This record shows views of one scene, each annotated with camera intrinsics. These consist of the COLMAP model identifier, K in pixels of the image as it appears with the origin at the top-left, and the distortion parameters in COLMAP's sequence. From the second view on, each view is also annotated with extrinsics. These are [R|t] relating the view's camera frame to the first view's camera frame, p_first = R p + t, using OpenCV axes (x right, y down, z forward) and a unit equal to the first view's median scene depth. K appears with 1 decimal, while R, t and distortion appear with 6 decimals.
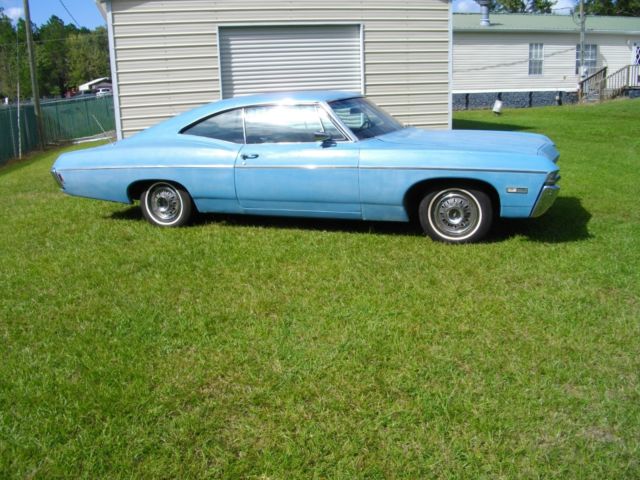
lens RADIAL K [[626.6, 0, 317.8], [0, 626.6, 247.7], [0, 0, 1]] dist [-0.105924, 0.000000]
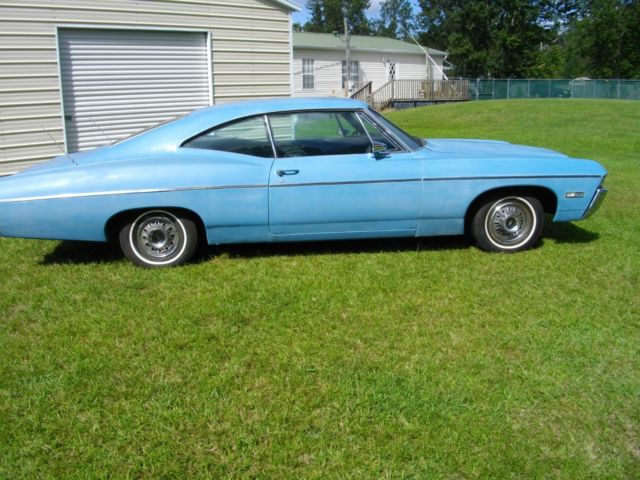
lens RADIAL K [[629.3, 0, 319.7], [0, 629.3, 241.4], [0, 0, 1]] dist [-0.112546, 0.000000]
pose [[0.897669, -0.085183, 0.432360, -0.221464], [0.101257, 0.994758, -0.014245, -0.018798], [-0.428880, 0.056567, 0.901589, 0.111468]]
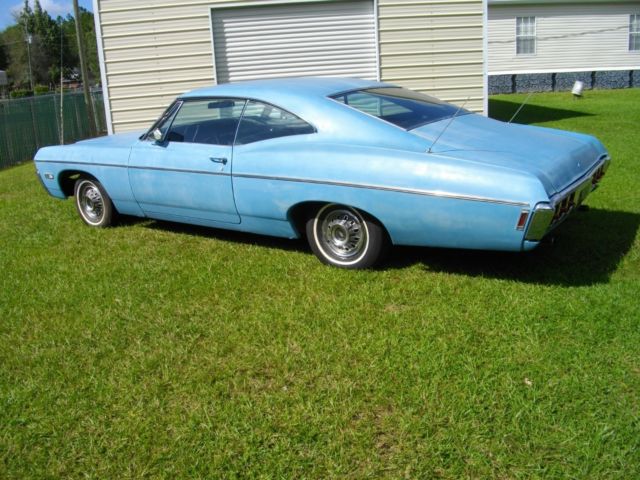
lens RADIAL K [[629.3, 0, 315.9], [0, 629.3, 242.5], [0, 0, 1]] dist [-0.112546, 0.000000]
pose [[0.978182, 0.032106, -0.205252, 0.189810], [-0.027304, 0.999284, 0.026187, -0.039995], [0.205946, -0.020011, 0.978359, 0.129057]]
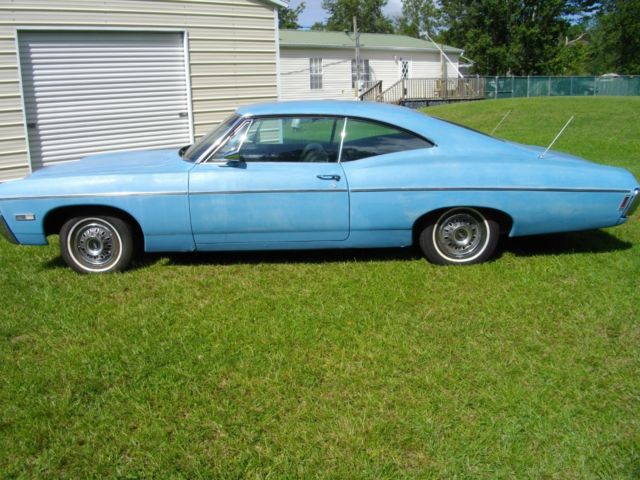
lens RADIAL K [[629.3, 0, 315.8], [0, 629.3, 240.8], [0, 0, 1]] dist [-0.112546, 0.000000]
pose [[0.917893, -0.087205, 0.387128, -0.131274], [0.102538, 0.994546, -0.019088, -0.033518], [-0.383352, 0.057216, 0.921828, 0.148378]]
